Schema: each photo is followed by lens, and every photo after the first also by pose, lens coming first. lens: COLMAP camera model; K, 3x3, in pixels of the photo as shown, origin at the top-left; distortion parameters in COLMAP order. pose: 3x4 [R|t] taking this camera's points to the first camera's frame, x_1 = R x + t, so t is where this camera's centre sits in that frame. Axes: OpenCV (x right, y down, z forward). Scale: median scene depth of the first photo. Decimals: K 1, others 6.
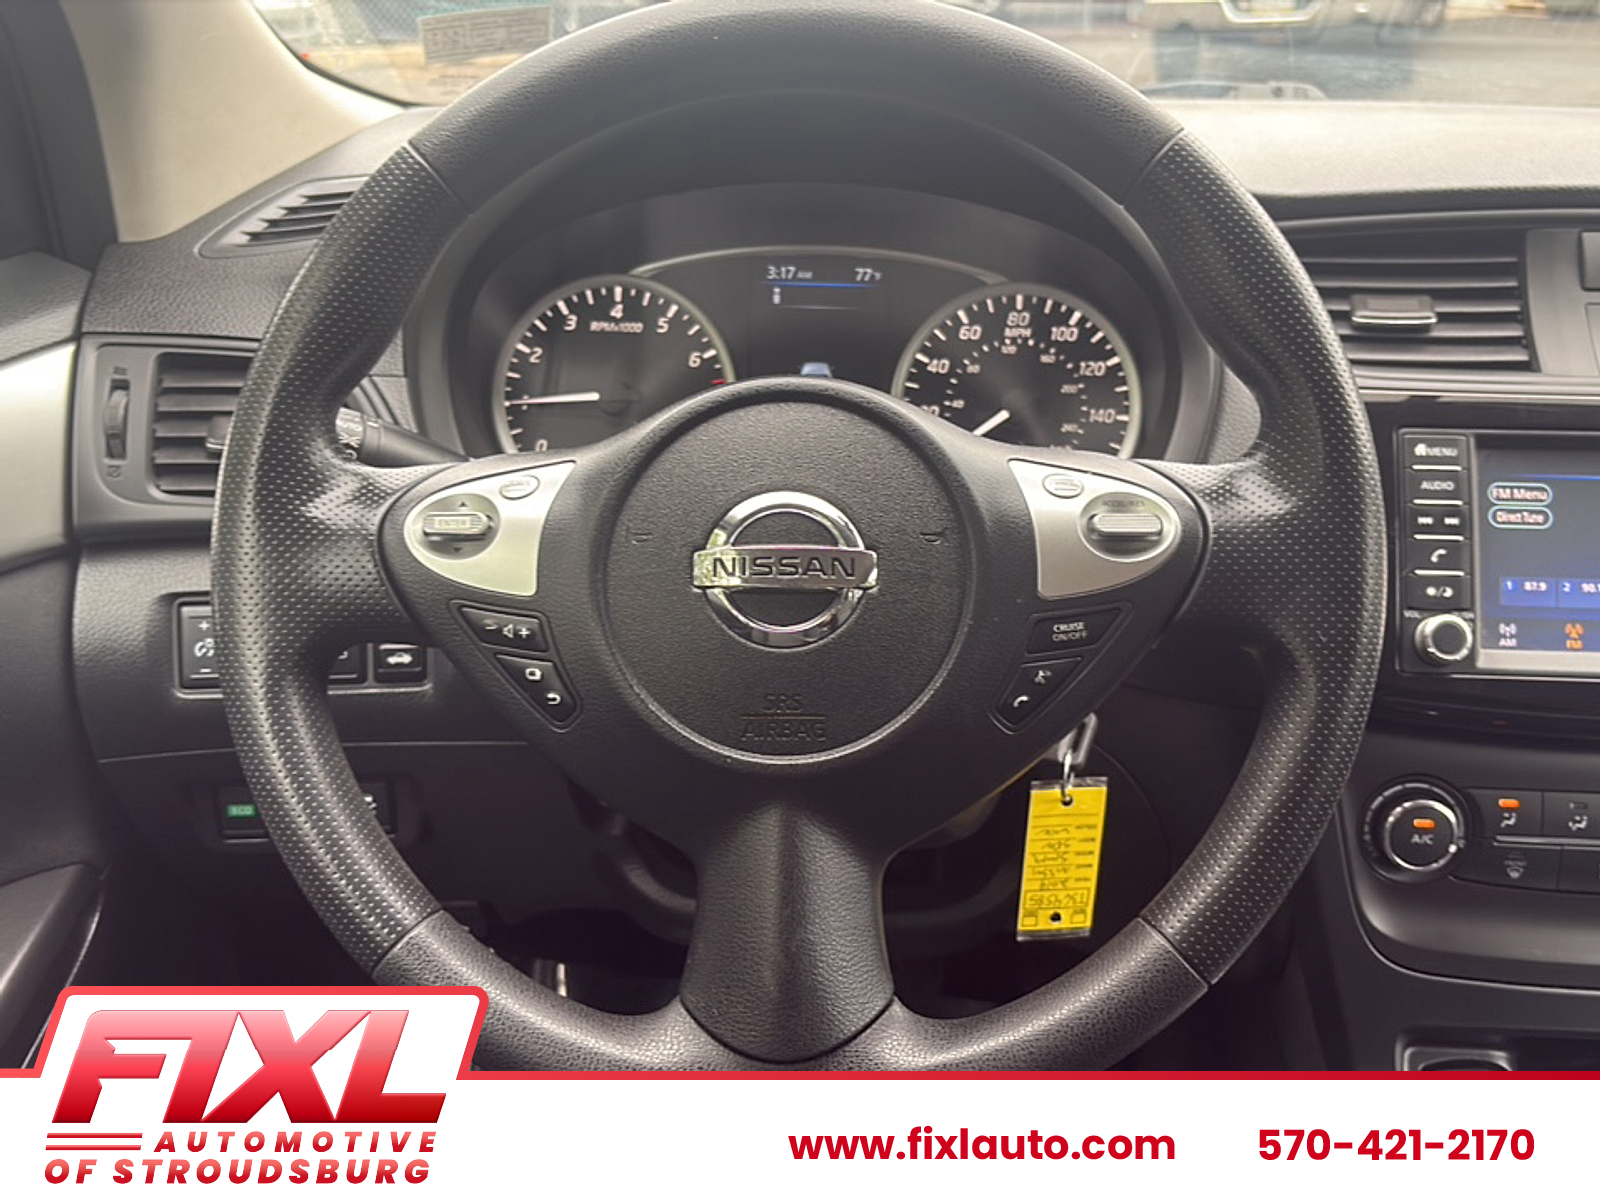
lens RADIAL K [[1257.9, 0, 822.5], [0, 1257.9, 609.2], [0, 0, 1]] dist [0.029405, -0.064820]
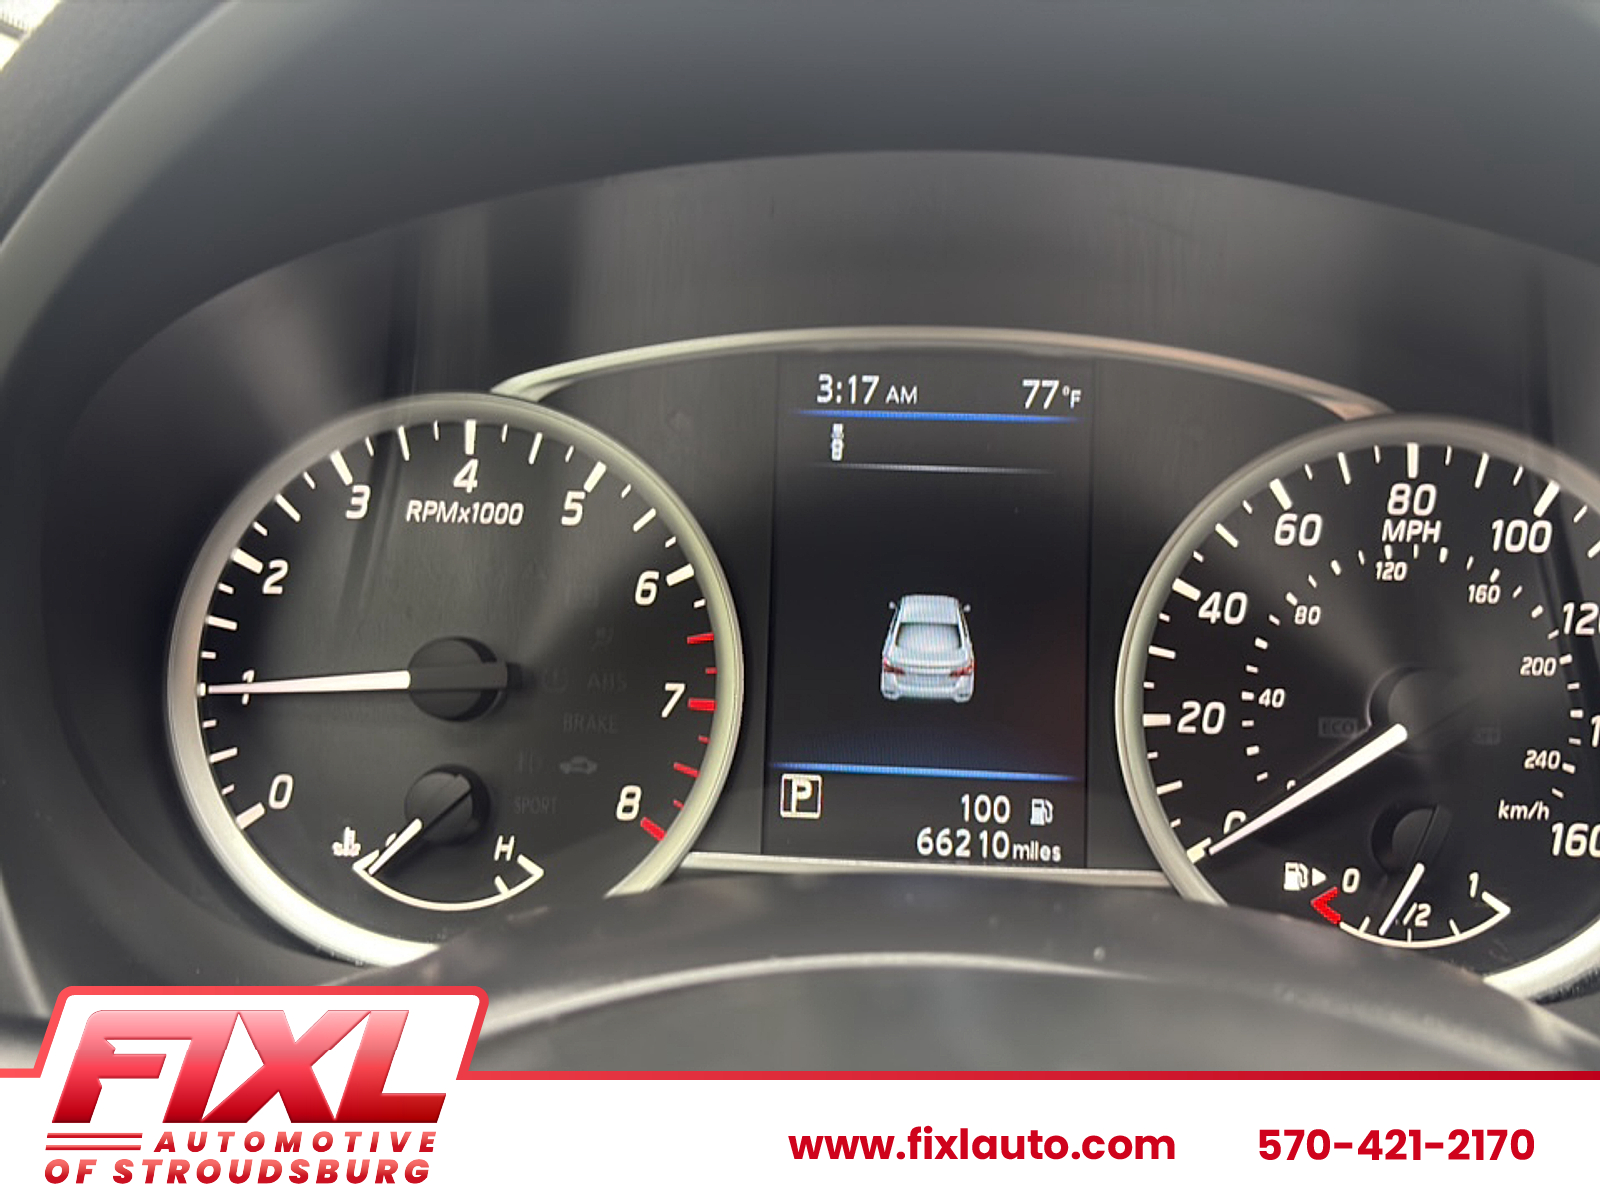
lens RADIAL K [[1257.9, 0, 797.1], [0, 1257.9, 601.3], [0, 0, 1]] dist [0.029405, -0.064820]
pose [[0.999986, 0.004747, -0.002124, -0.056715], [-0.004910, 0.996366, -0.085035, -0.180794], [0.001713, 0.085045, 0.996376, 0.659035]]
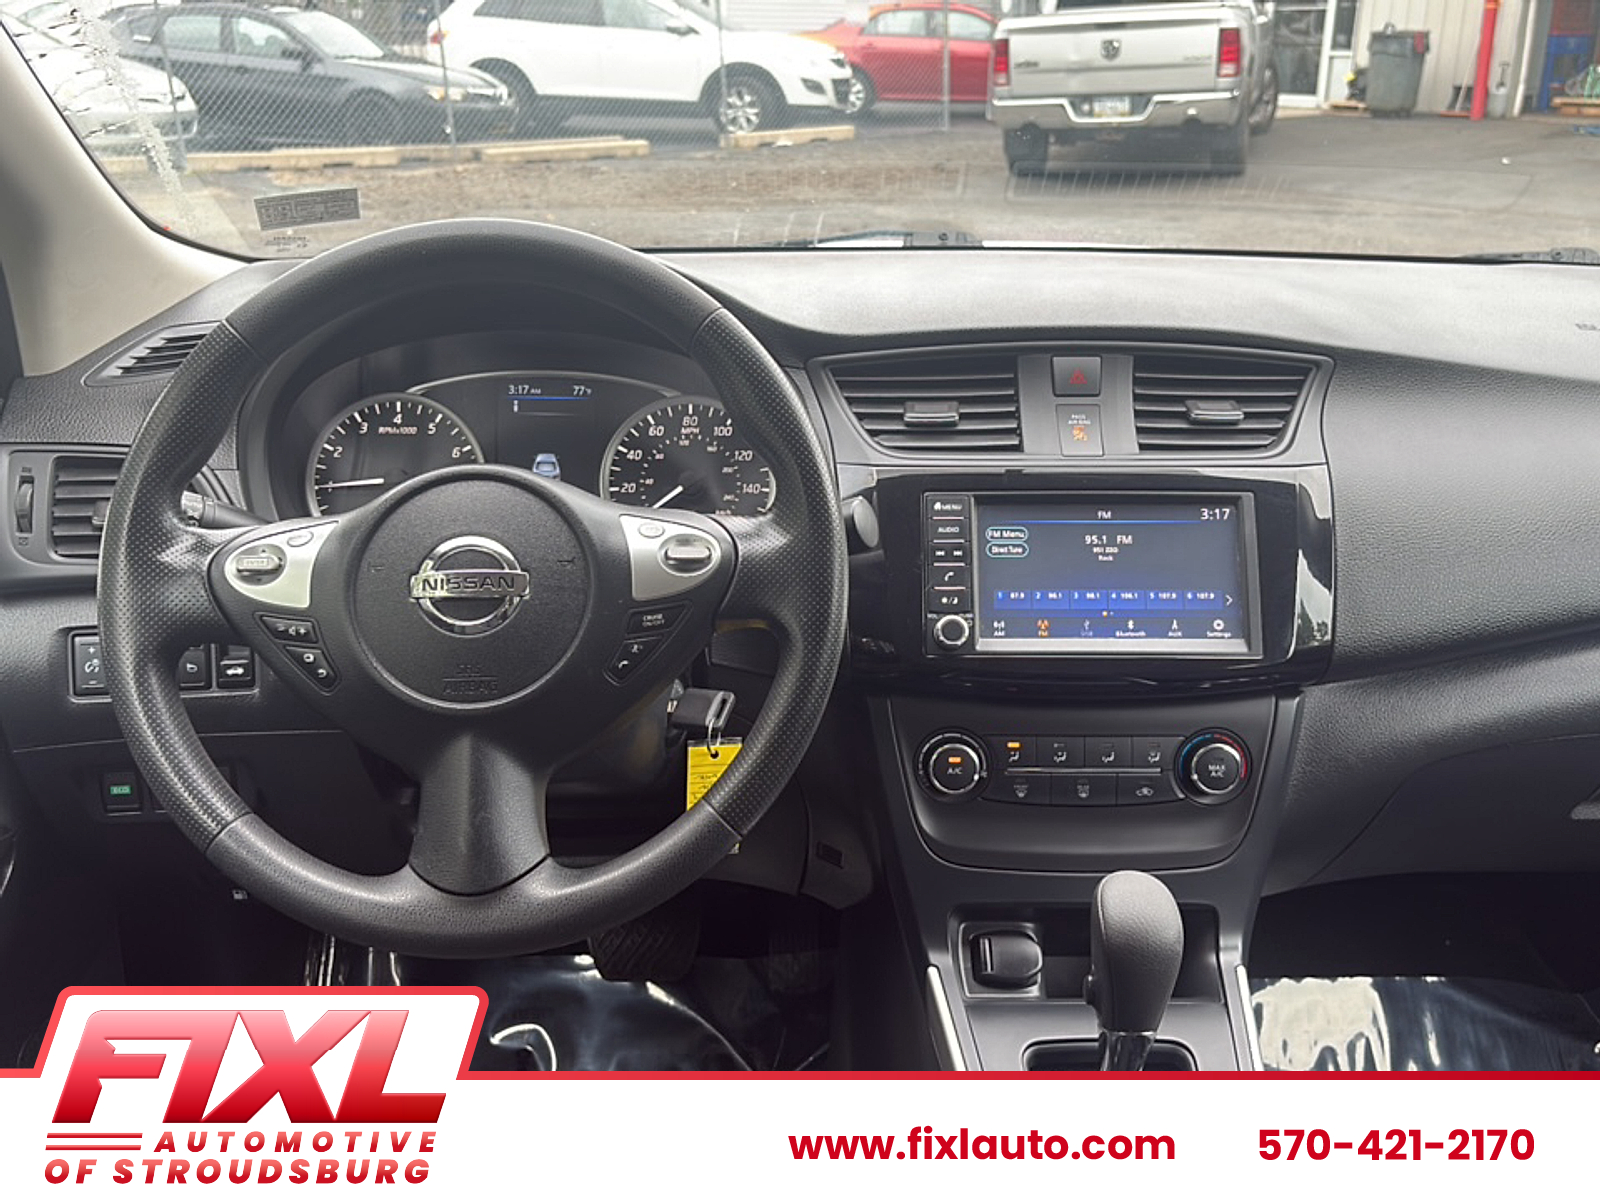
lens RADIAL K [[1257.9, 0, 800.8], [0, 1257.9, 641.8], [0, 0, 1]] dist [0.029405, -0.064820]
pose [[0.997772, -0.027492, 0.060790, 0.211987], [0.029844, 0.998827, -0.038132, 0.082314], [-0.059671, 0.039861, 0.997422, -0.447053]]
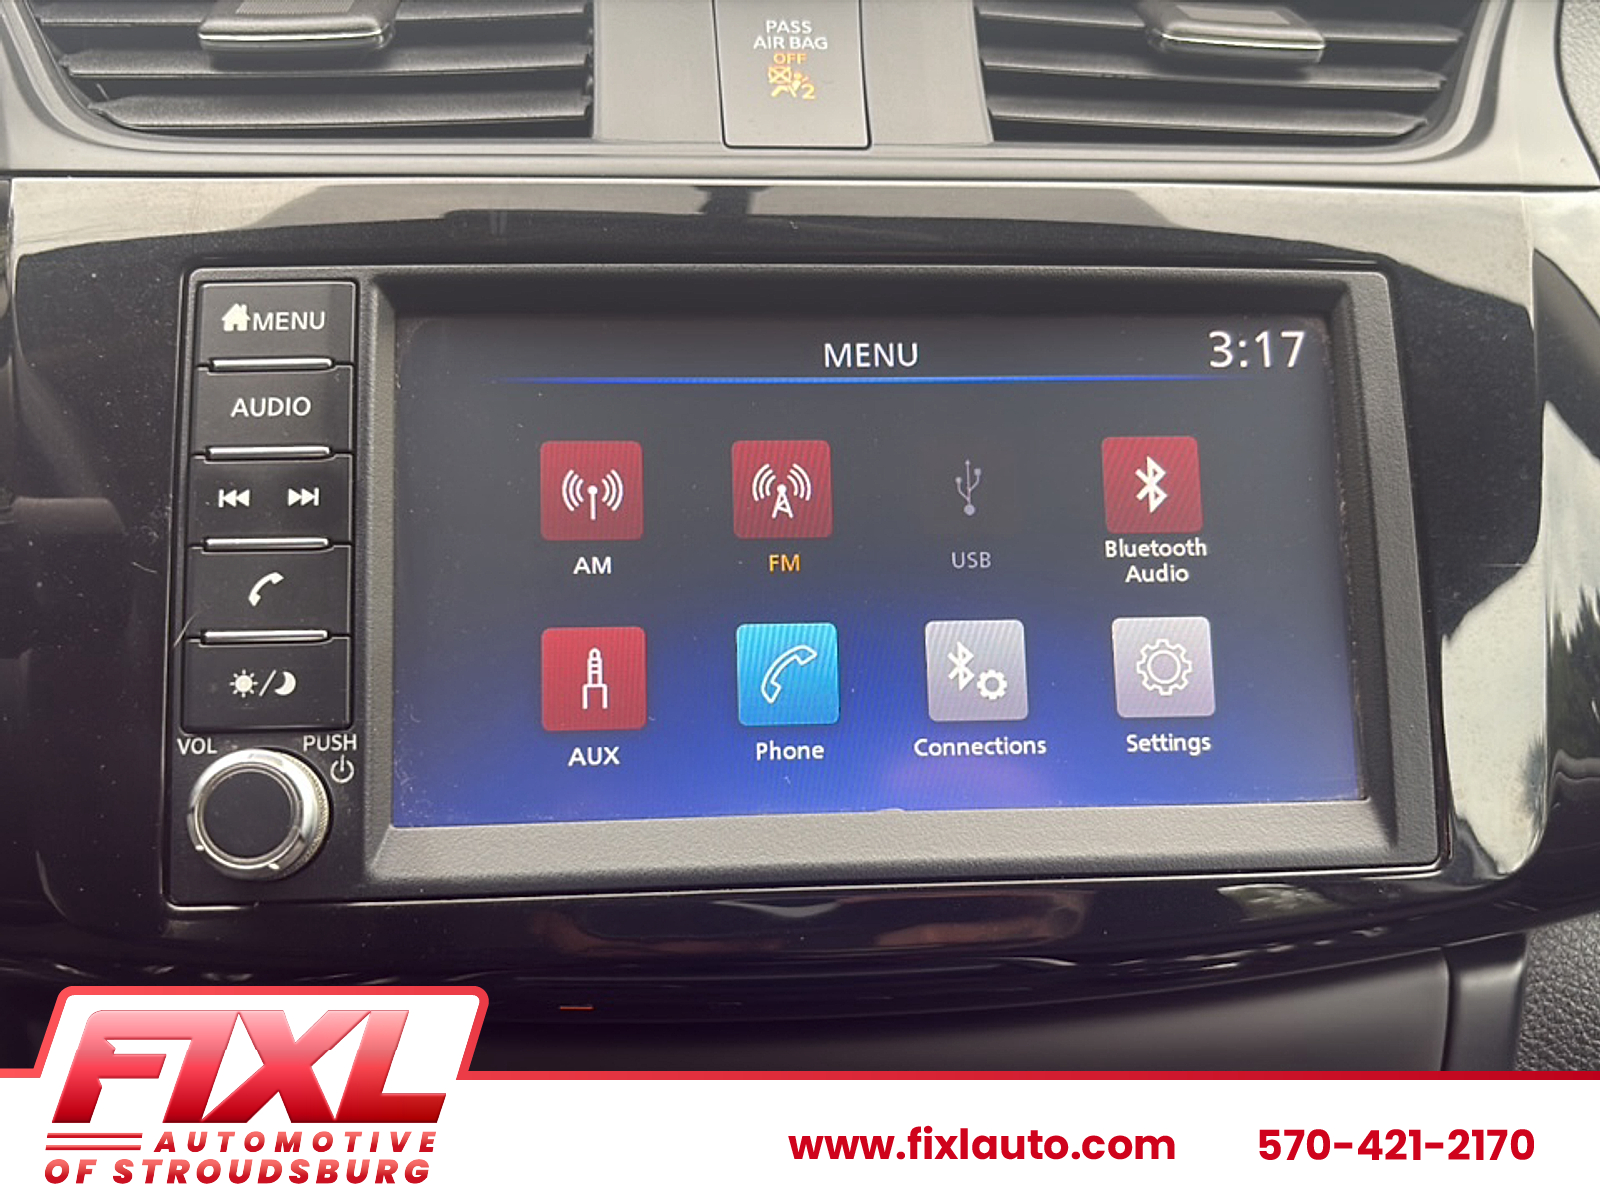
lens RADIAL K [[1257.9, 0, 802.7], [0, 1257.9, 604.7], [0, 0, 1]] dist [0.029405, -0.064820]
pose [[0.989292, -0.045162, 0.138783, 0.571001], [0.048631, 0.998581, -0.021707, -0.020684], [-0.137606, 0.028224, 0.990085, 0.576880]]
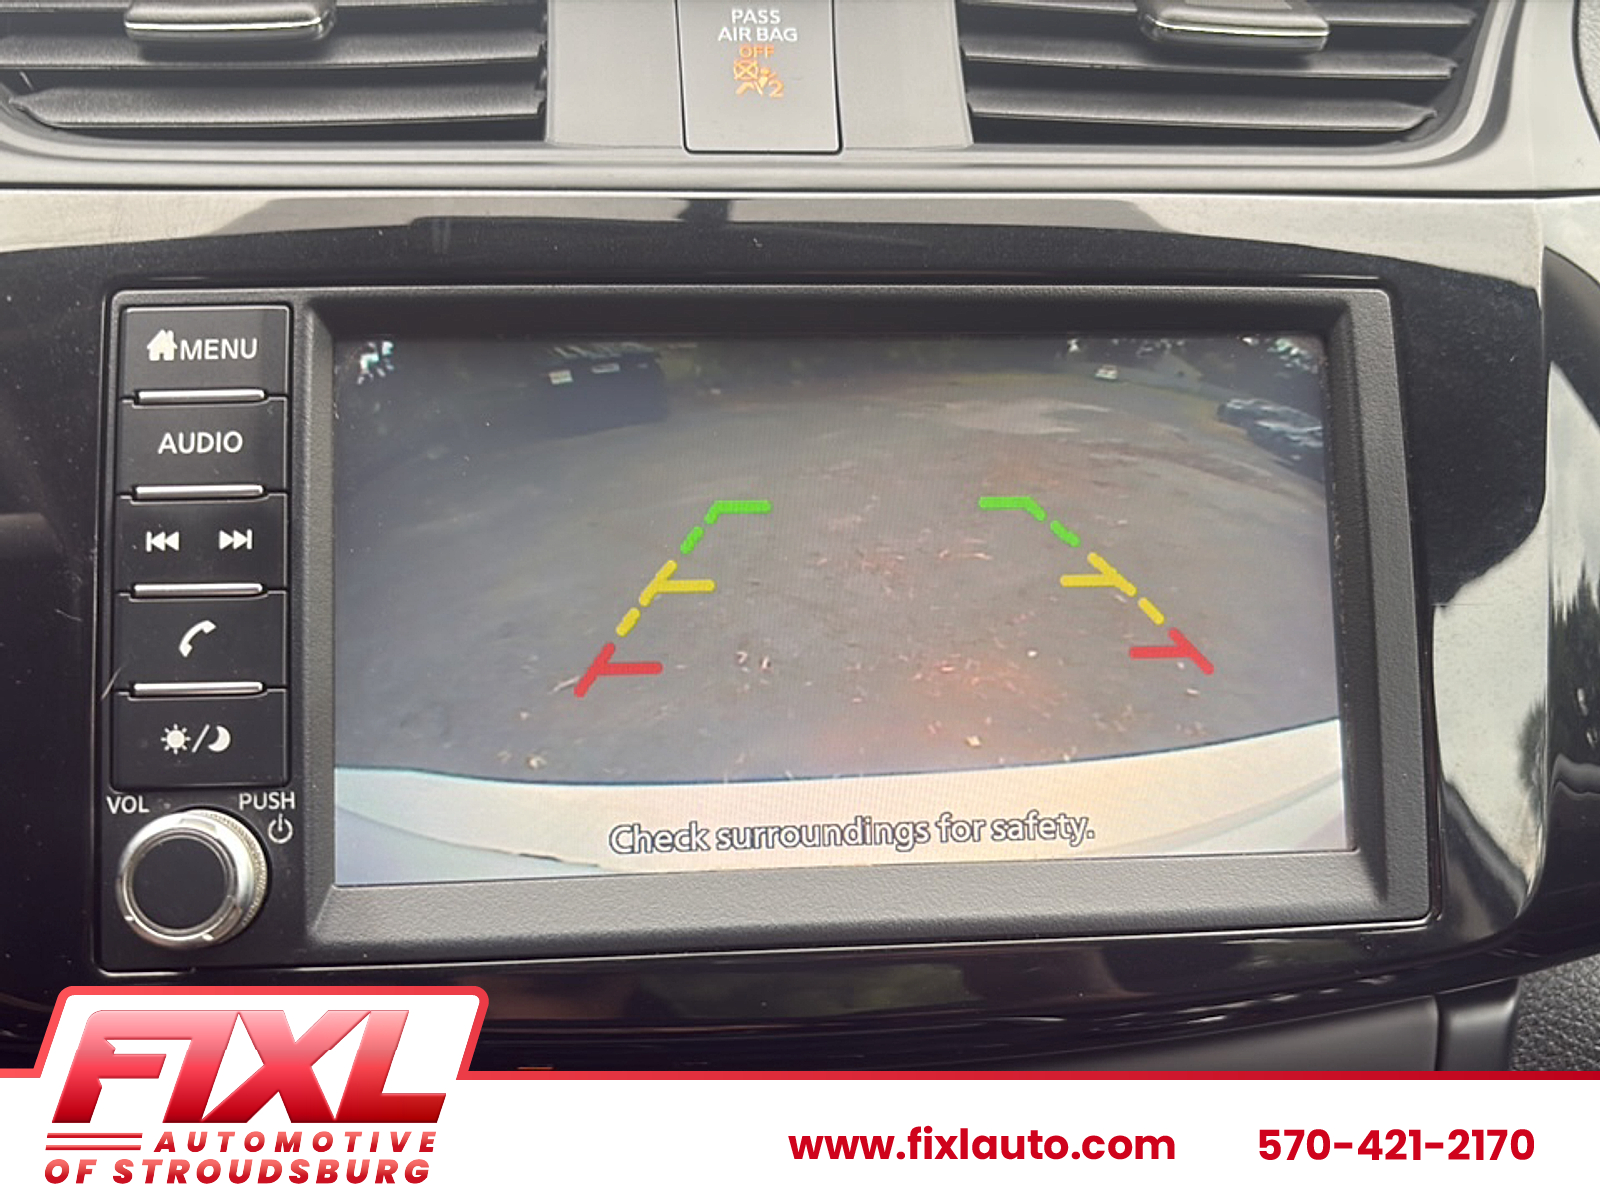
lens RADIAL K [[1257.9, 0, 796.8], [0, 1257.9, 571.6], [0, 0, 1]] dist [0.029405, -0.064820]
pose [[0.989213, -0.049405, 0.137901, 0.583782], [0.046704, 0.998650, 0.022756, -0.059138], [-0.138839, -0.016070, 0.990185, 0.595288]]
